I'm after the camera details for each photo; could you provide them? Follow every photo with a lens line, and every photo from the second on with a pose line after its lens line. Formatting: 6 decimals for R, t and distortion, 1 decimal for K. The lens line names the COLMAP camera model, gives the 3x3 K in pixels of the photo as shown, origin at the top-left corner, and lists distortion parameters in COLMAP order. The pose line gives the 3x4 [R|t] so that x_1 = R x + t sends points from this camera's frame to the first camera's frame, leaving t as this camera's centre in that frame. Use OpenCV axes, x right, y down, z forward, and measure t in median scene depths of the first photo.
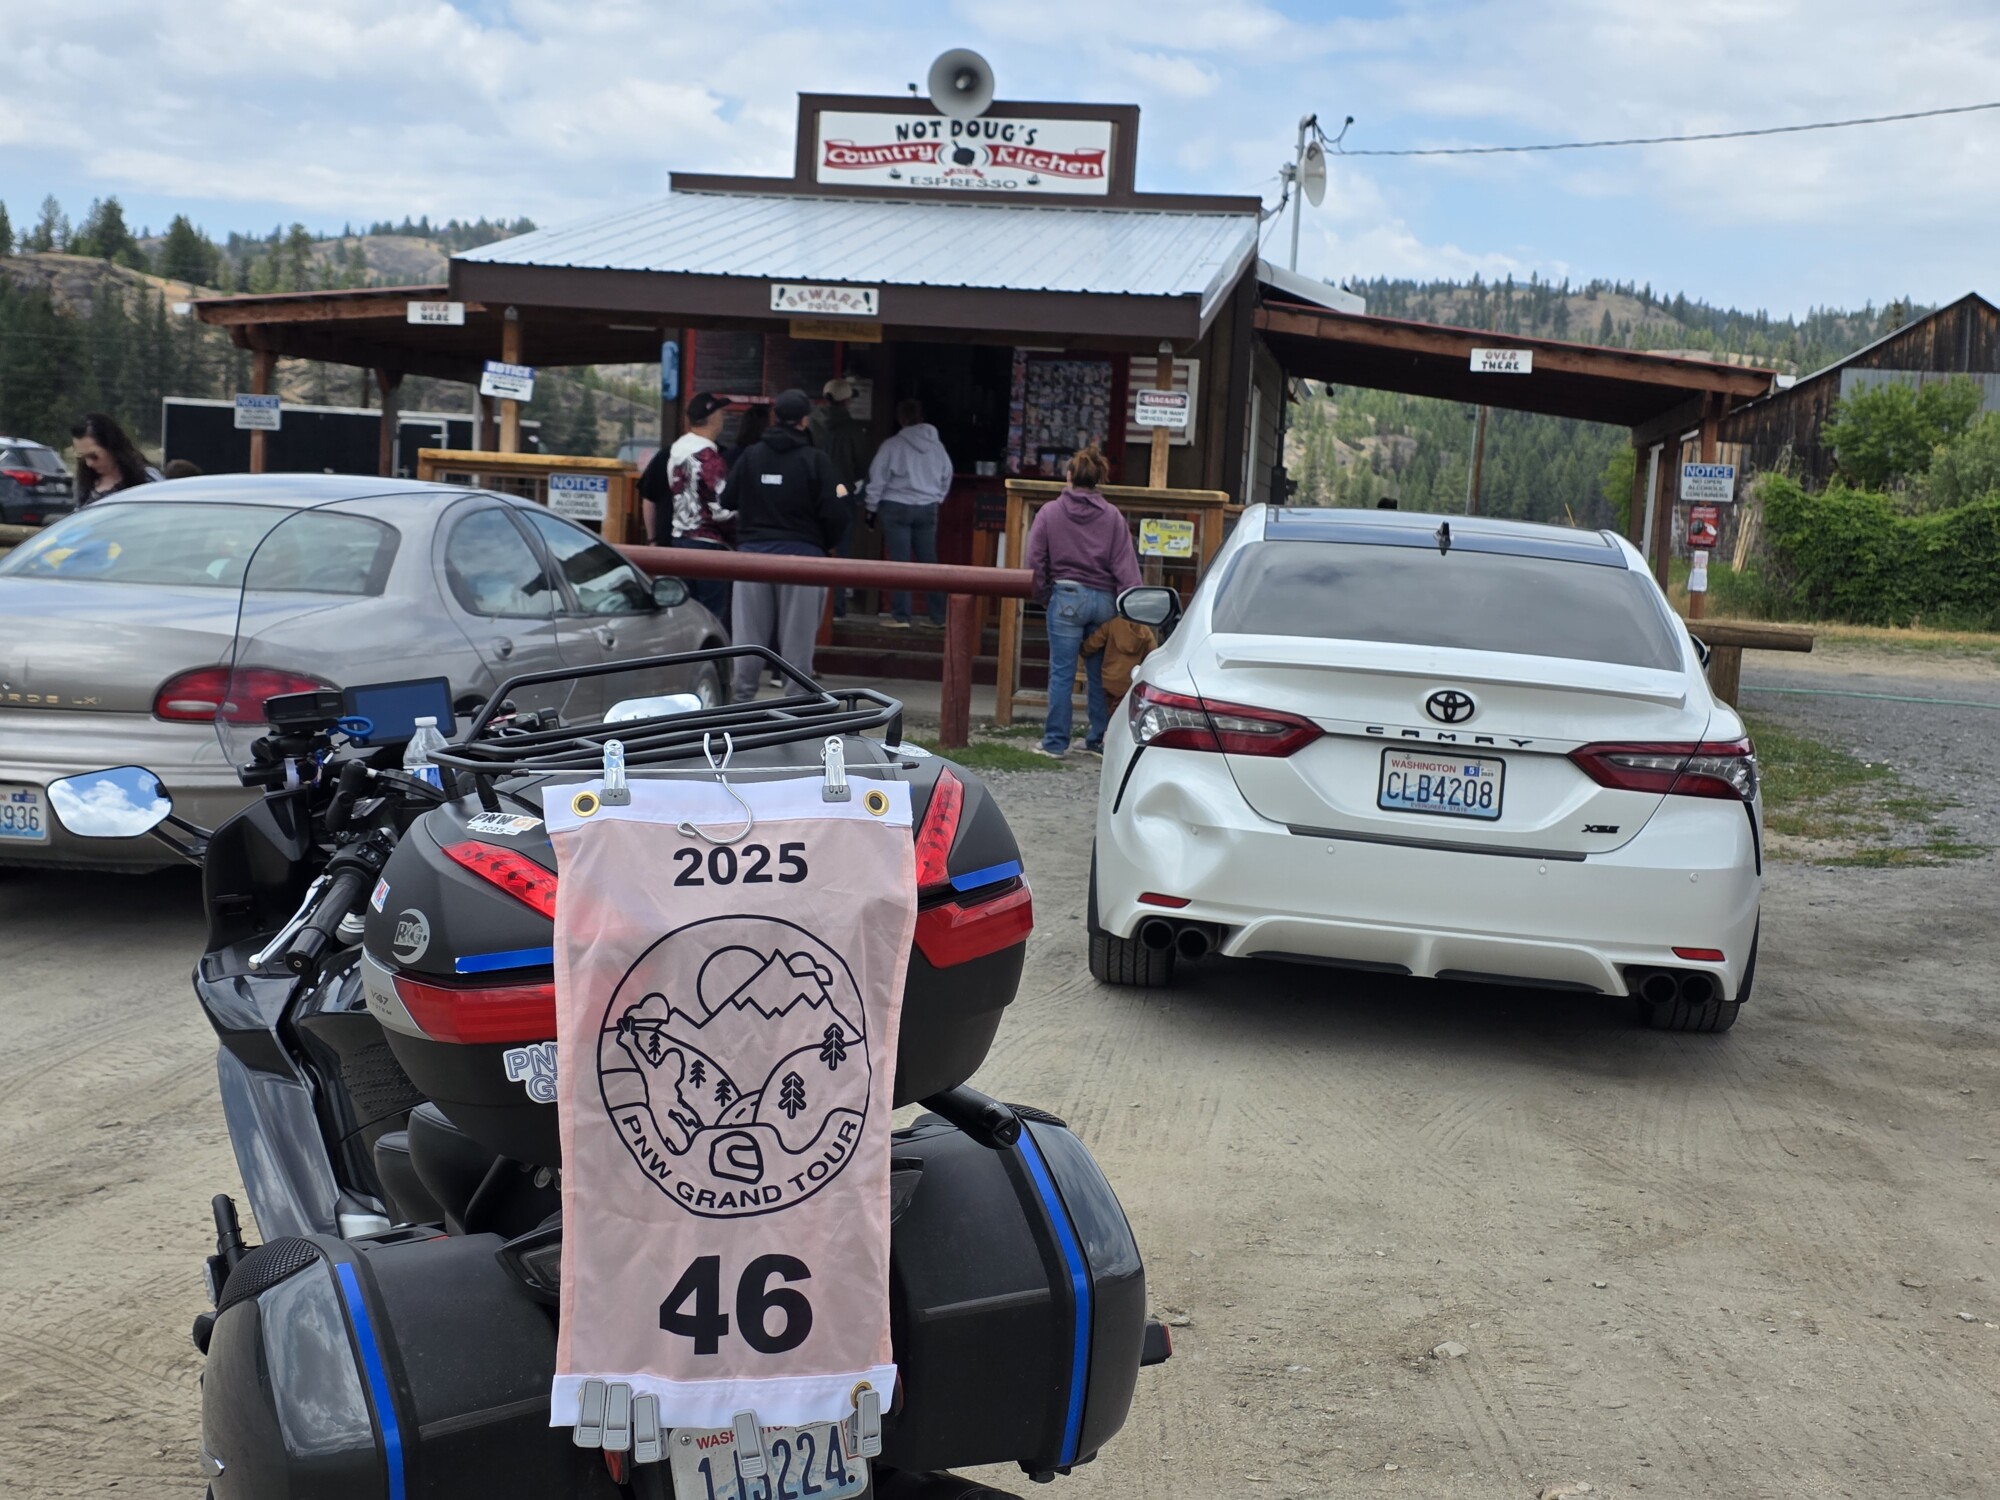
lens RADIAL K [[2701.3, 0, 1000.6], [0, 2701.3, 767.0], [0, 0, 1]] dist [0.098757, 0.000000]
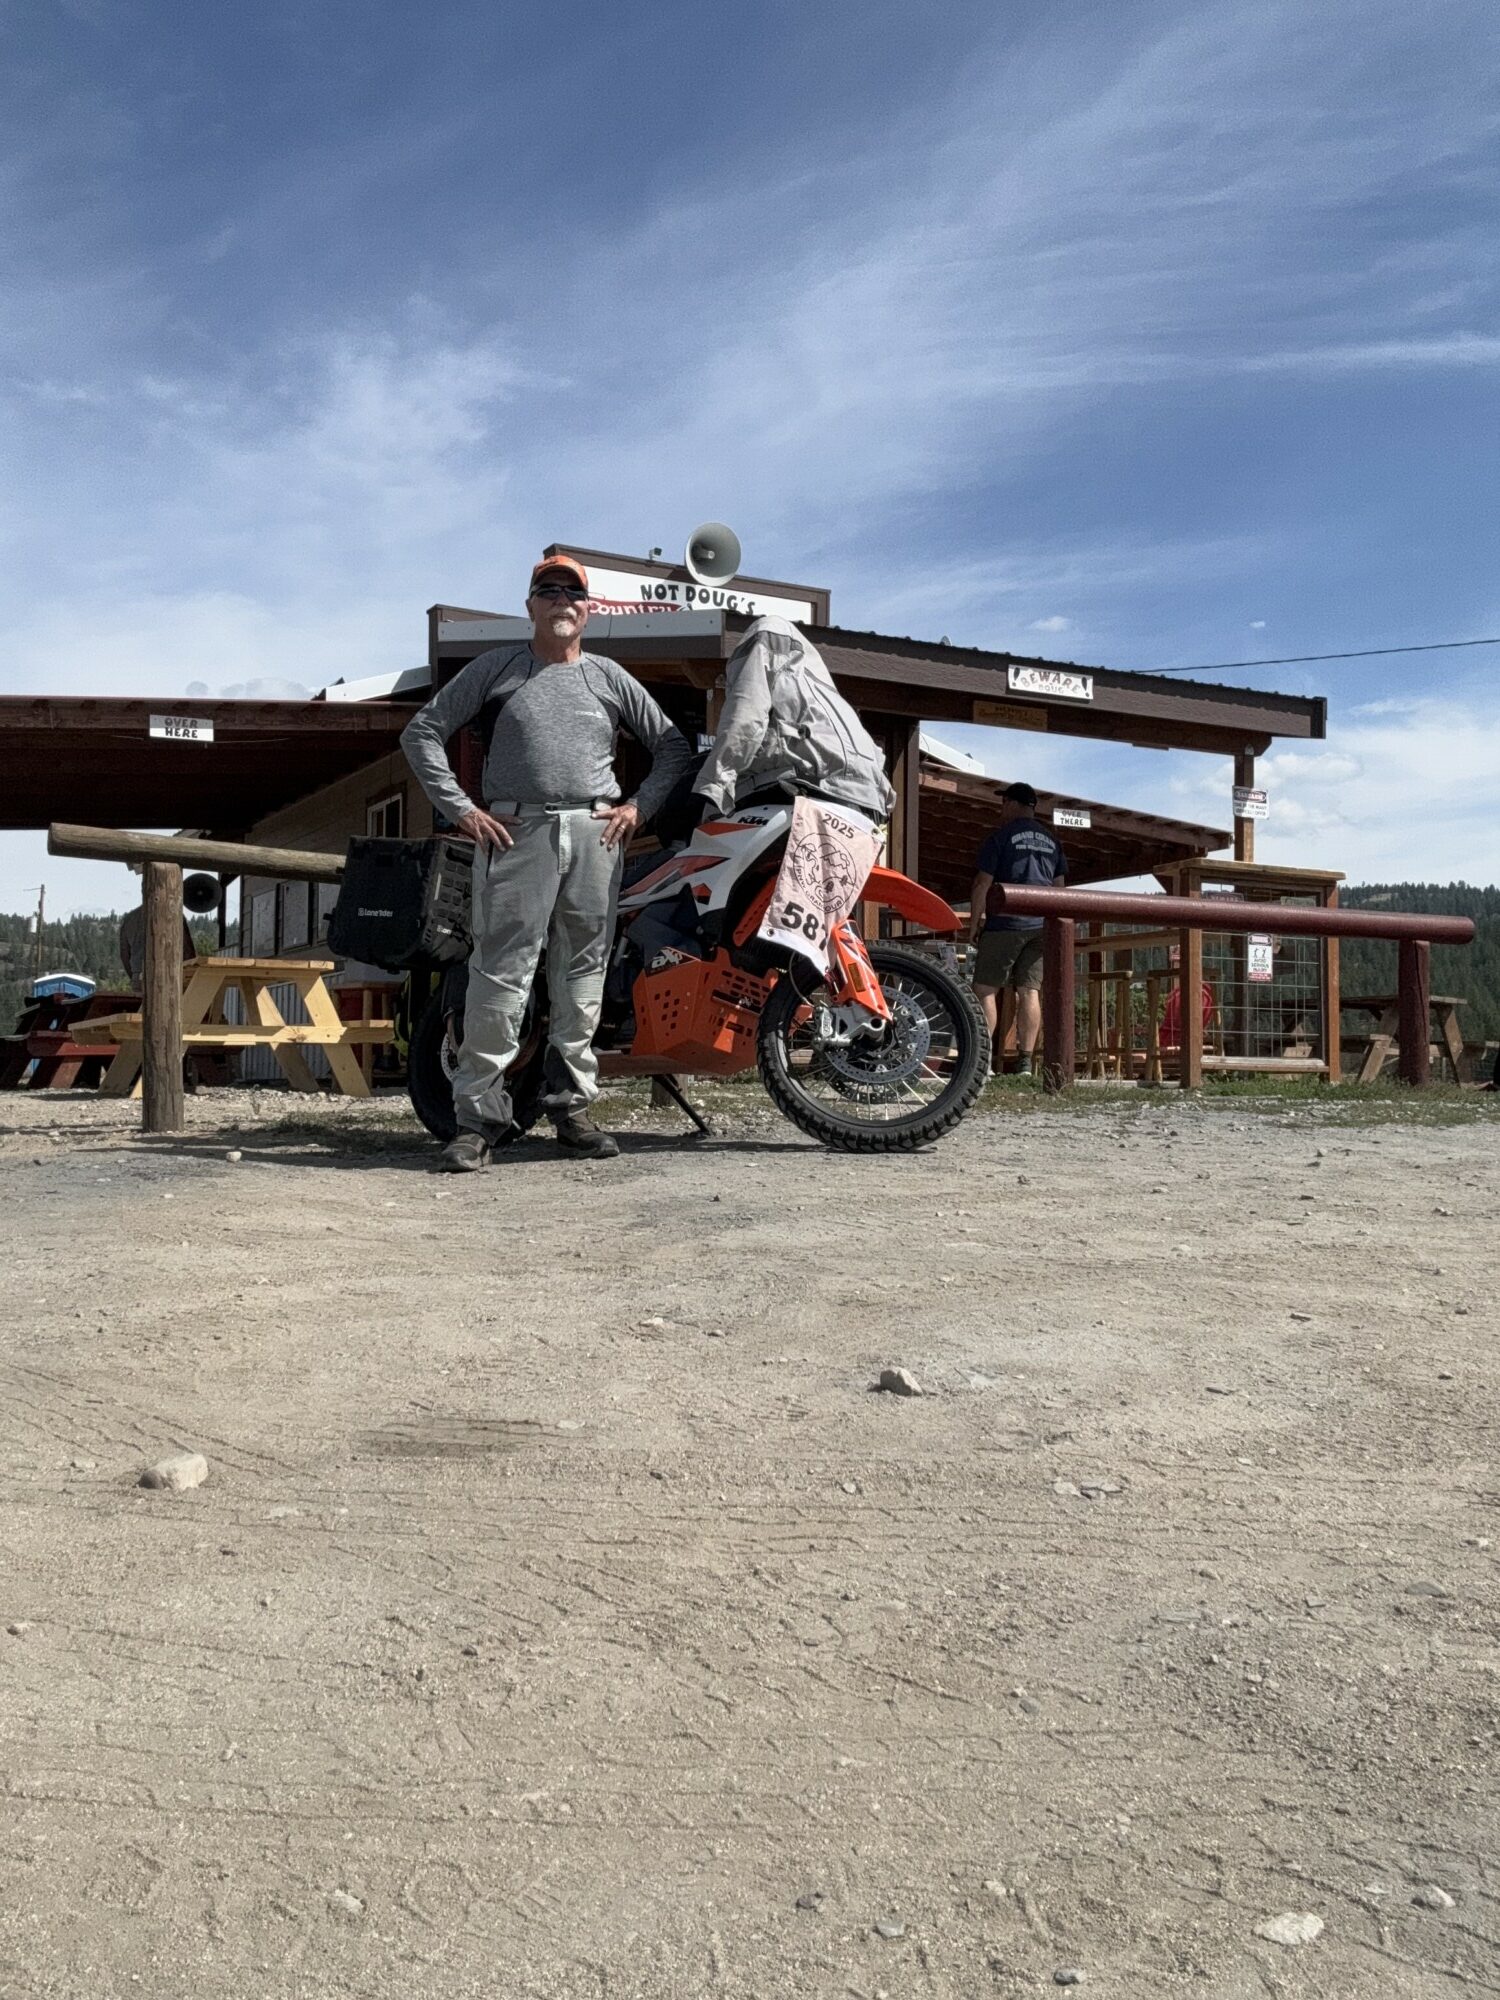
lens RADIAL K [[1766.2, 0, 737.0], [0, 1766.2, 985.5], [0, 0, 1]] dist [0.071283, -0.000805]
pose [[0.797177, -0.014176, 0.603579, -0.442155], [0.091080, 0.991107, -0.097016, -0.003796], [-0.596836, 0.132313, 0.791379, 0.434916]]
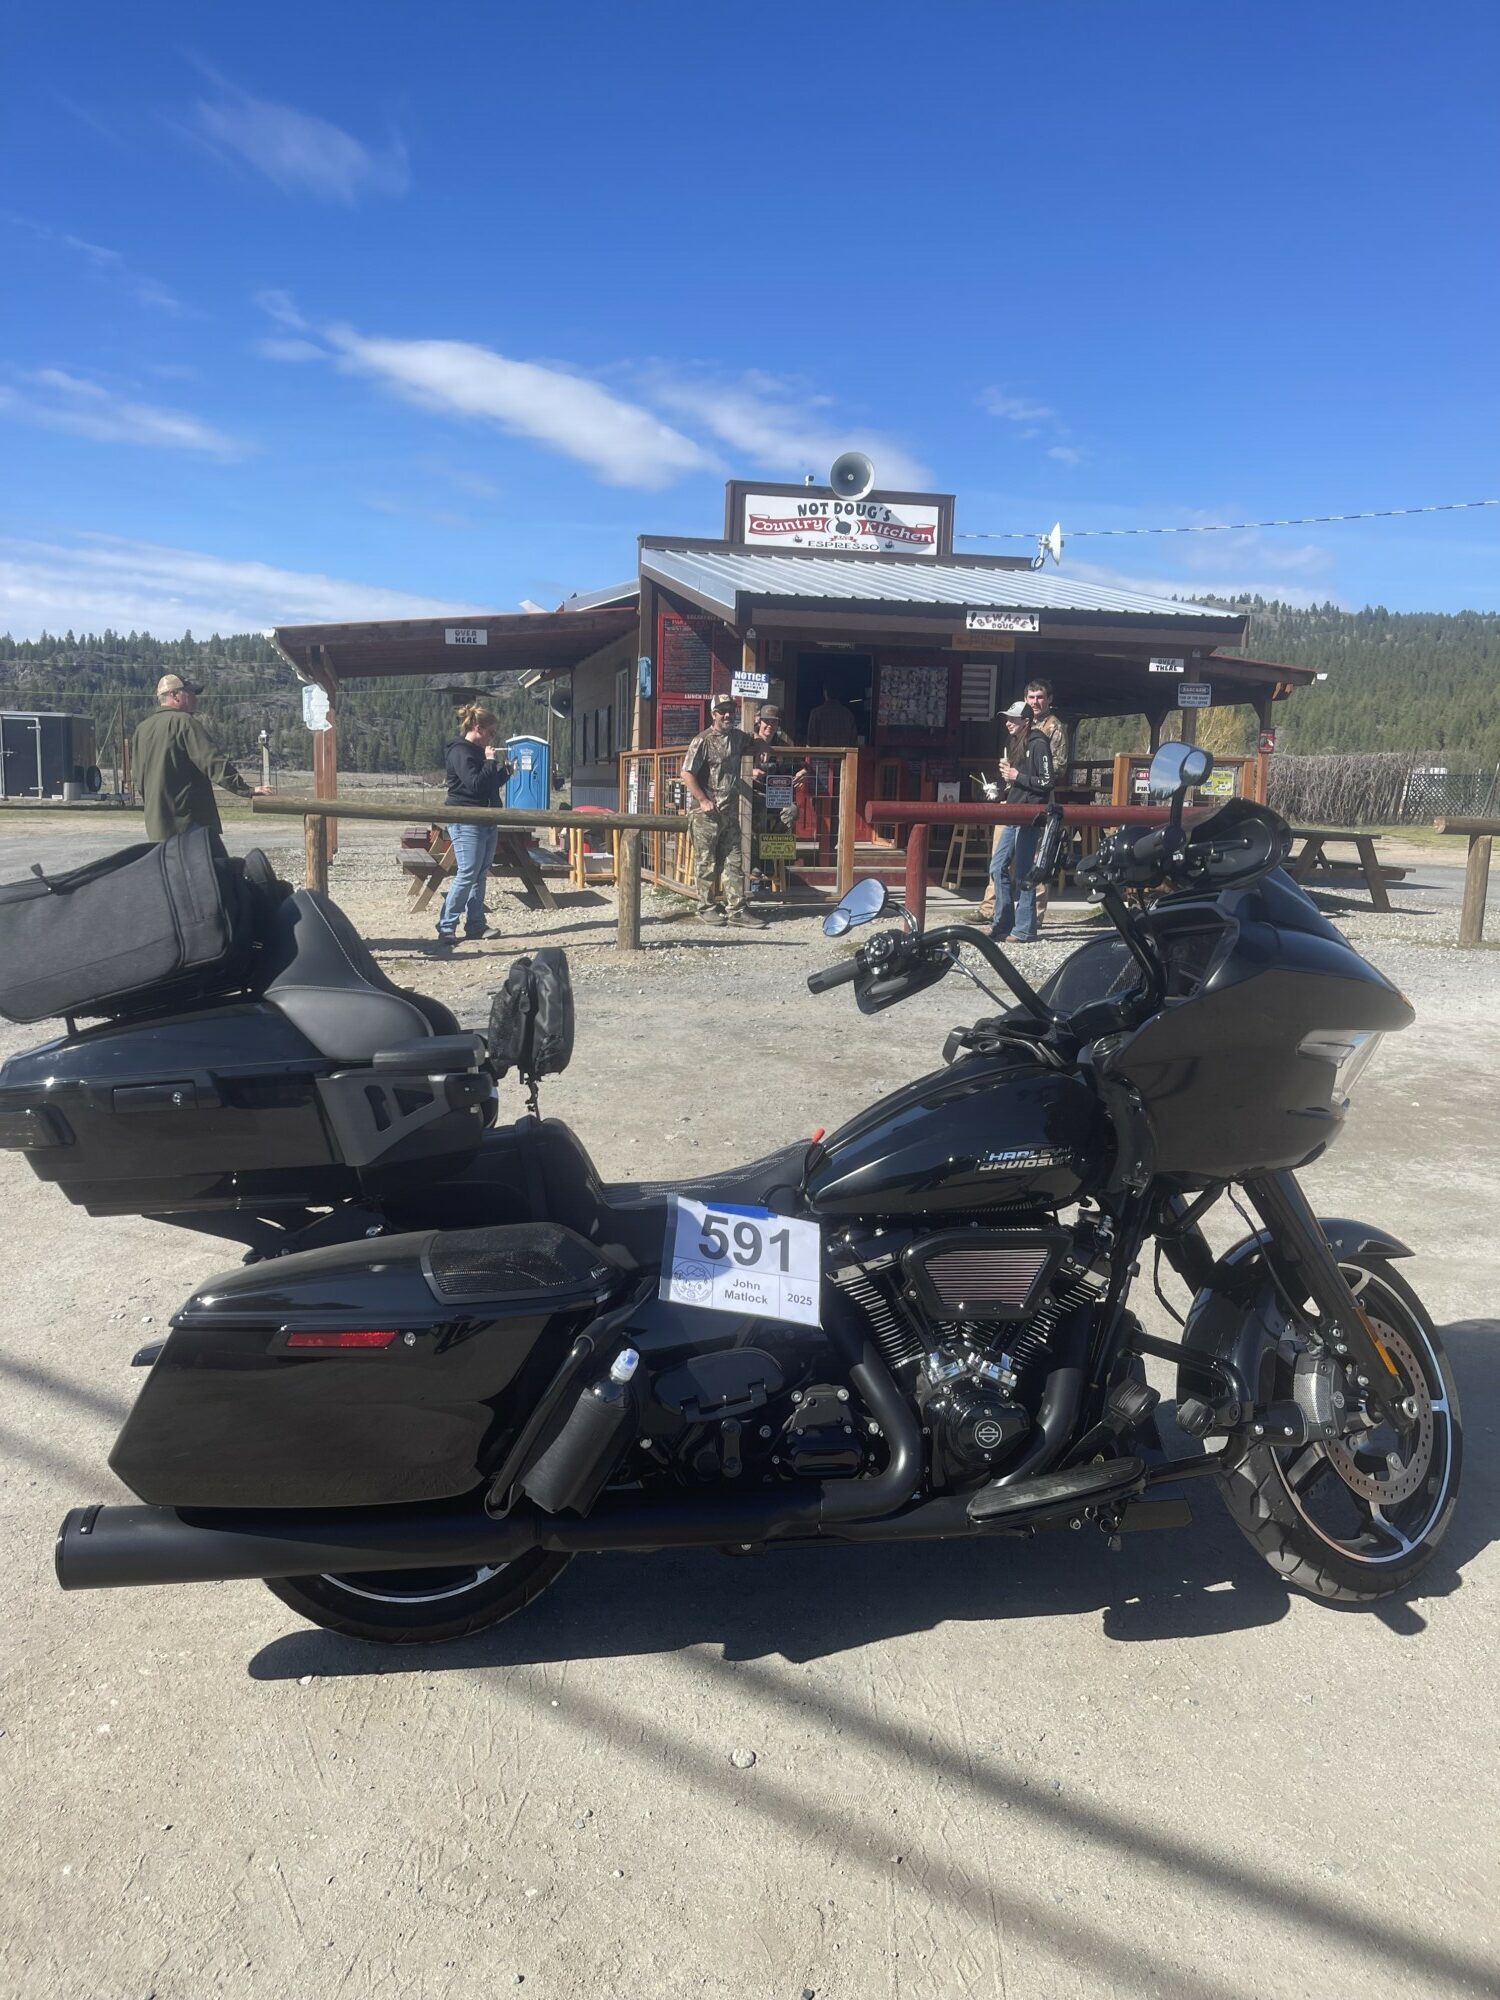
lens RADIAL K [[1515.8, 0, 715.2], [0, 1515.8, 1004.0], [0, 0, 1]] dist [0.035762, 0.000429]
pose [[0.934927, -0.084650, 0.344595, -0.385741], [0.061776, 0.995127, 0.076848, -0.035213], [-0.349421, -0.050560, 0.935601, 0.237800]]
